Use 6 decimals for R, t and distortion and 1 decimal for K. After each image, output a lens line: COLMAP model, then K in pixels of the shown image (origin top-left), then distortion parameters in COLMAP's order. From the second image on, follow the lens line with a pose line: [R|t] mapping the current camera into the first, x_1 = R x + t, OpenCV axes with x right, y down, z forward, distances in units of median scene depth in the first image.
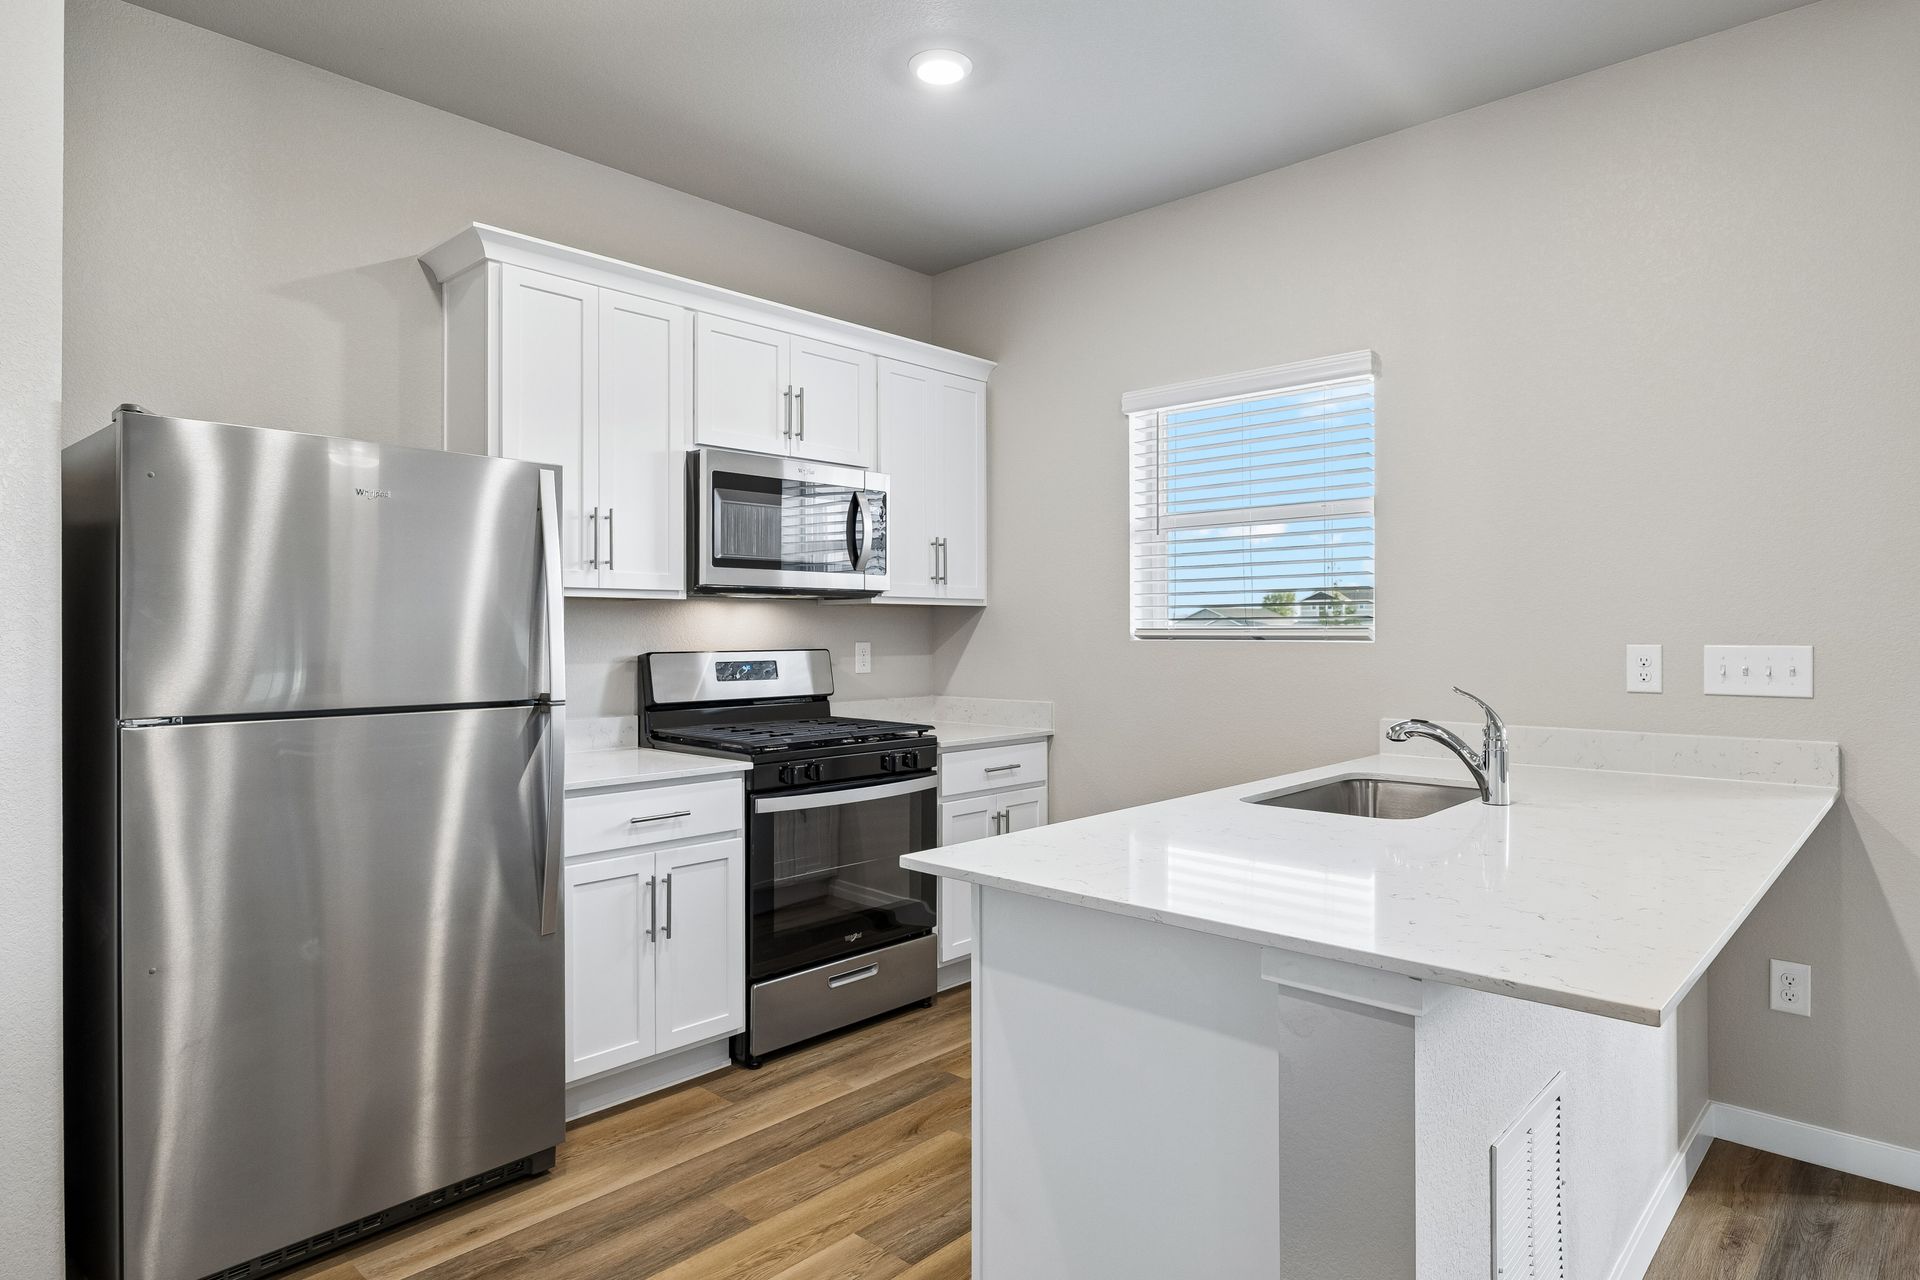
lens RADIAL K [[1073.6, 0, 976.3], [0, 1073.6, 632.6], [0, 0, 1]] dist [0.010731, -0.007067]
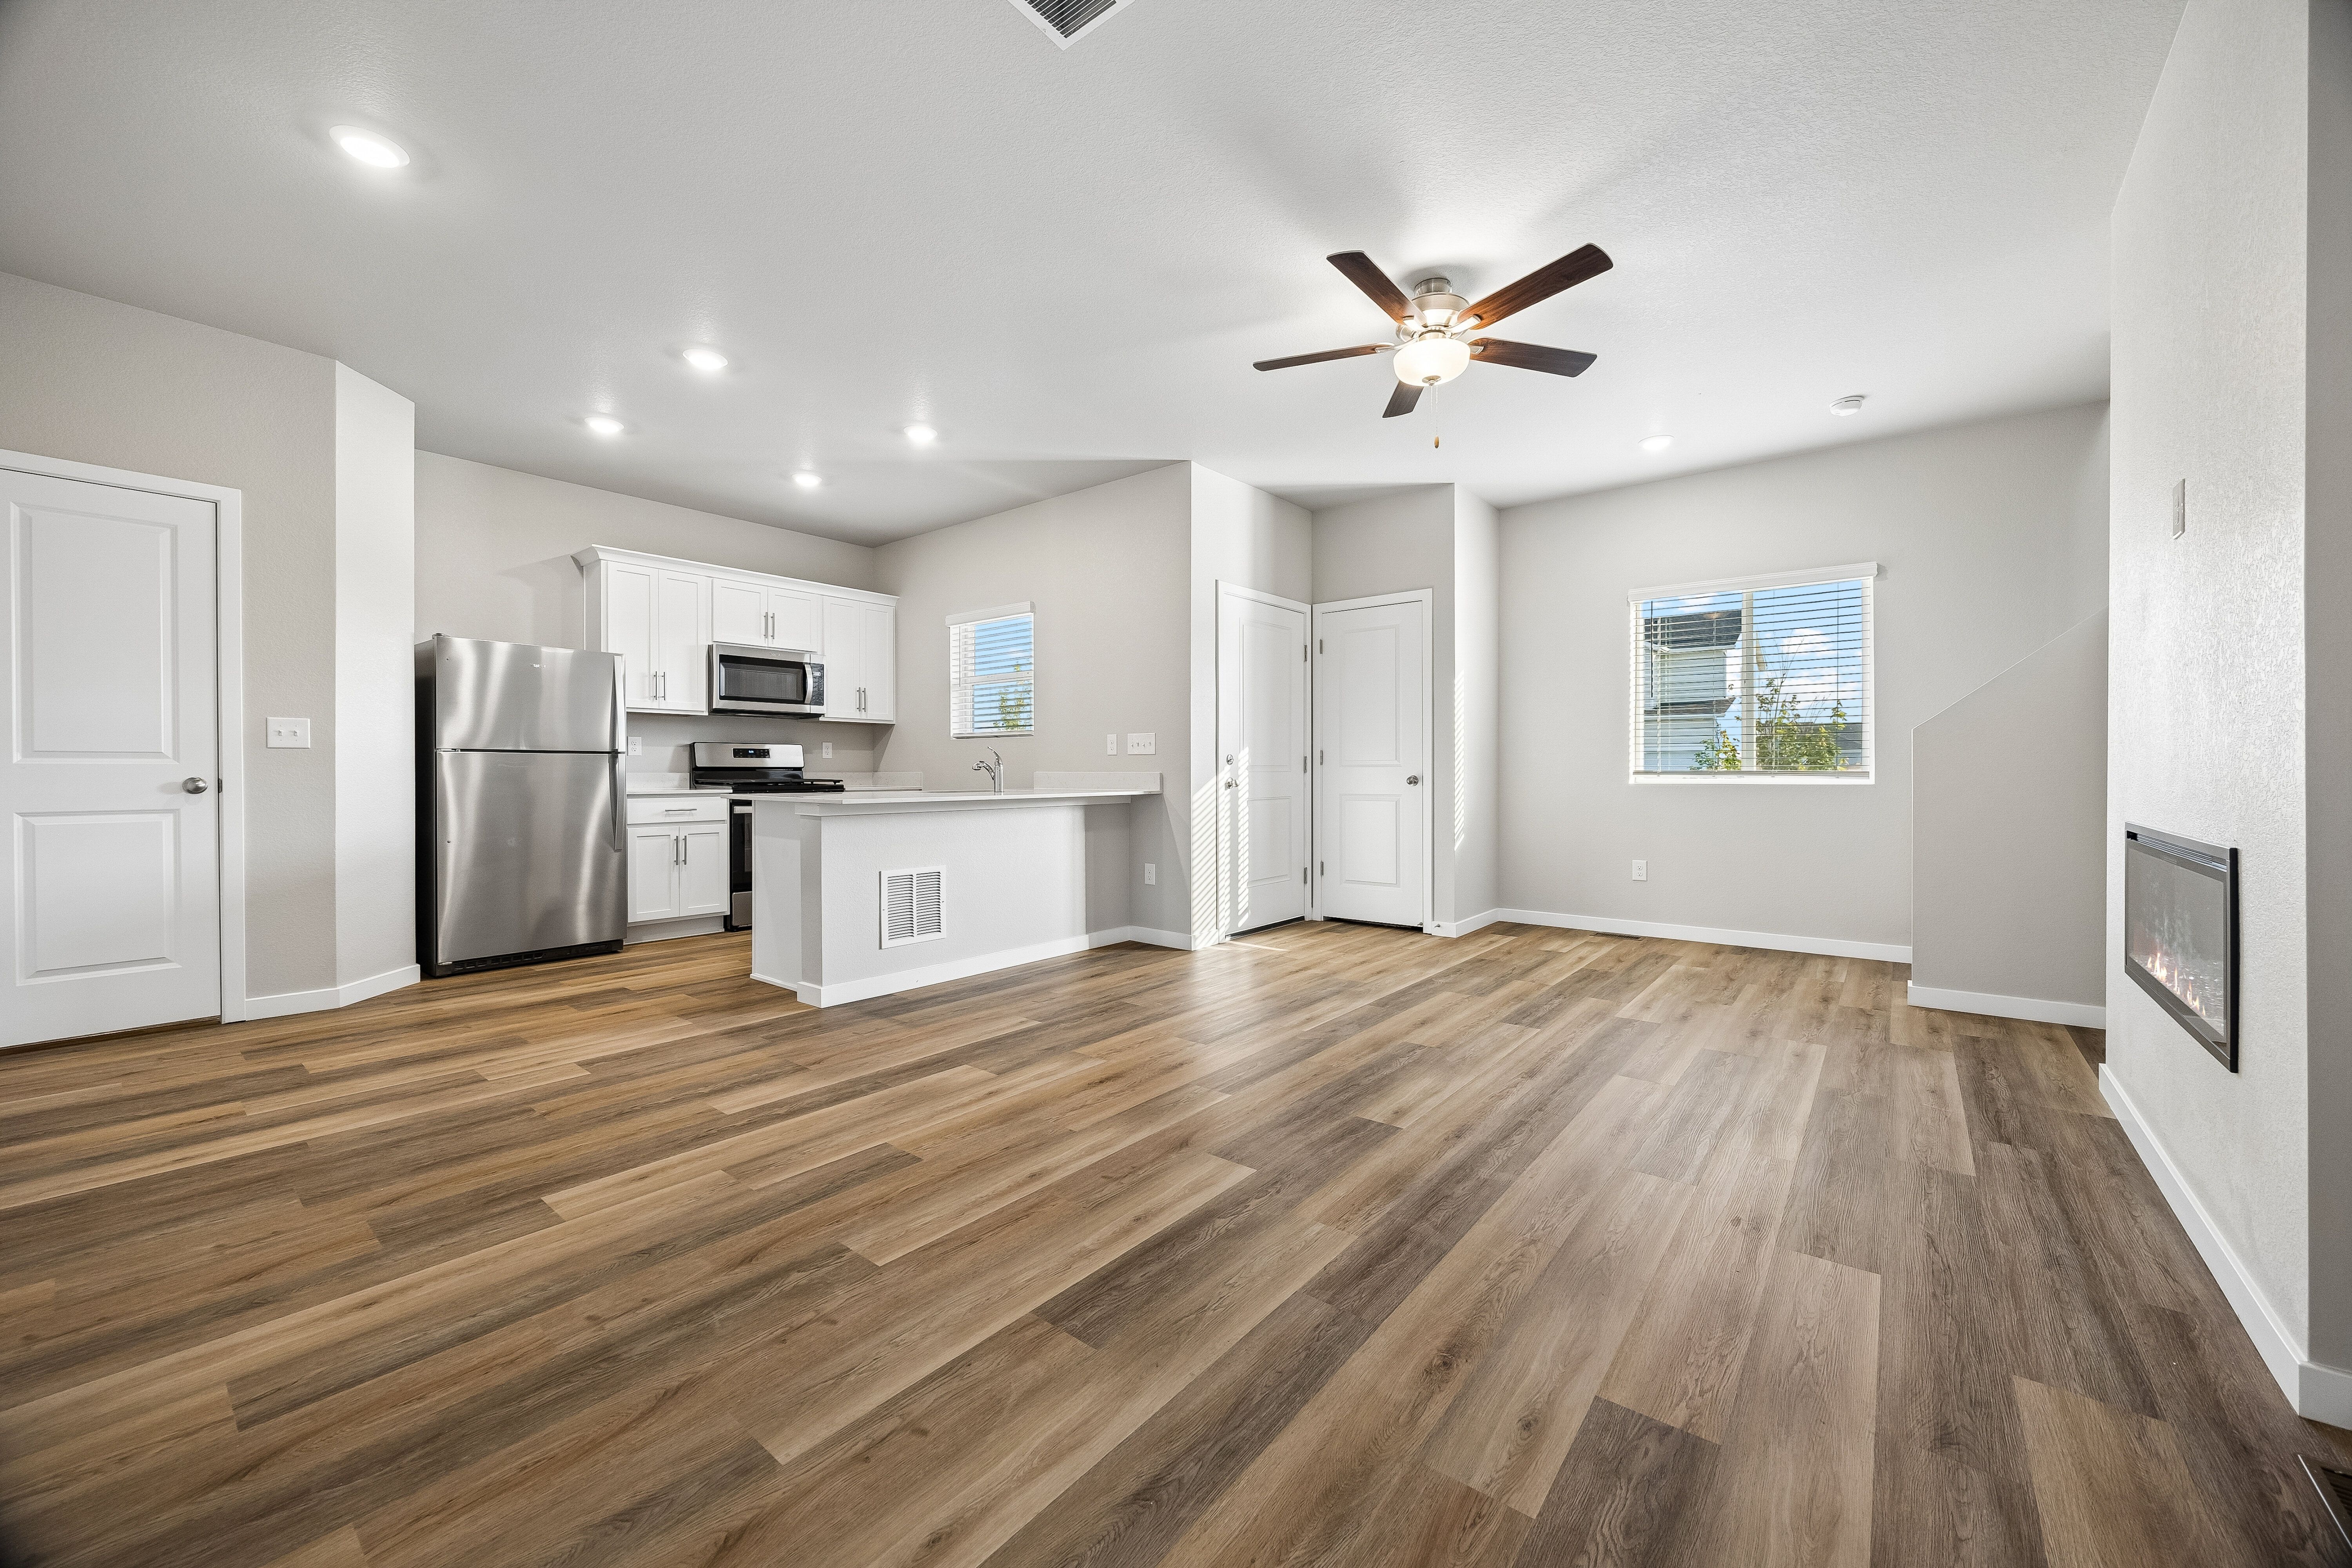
lens RADIAL K [[889.8, 0, 1187.3], [0, 889.8, 775.1], [0, 0, 1]] dist [0.002602, -0.001060]
pose [[0.998114, 0.002119, 0.061356, 0.631870], [-0.002312, 0.999993, 0.003075, 0.088603], [-0.061349, -0.003211, 0.998111, -0.897923]]
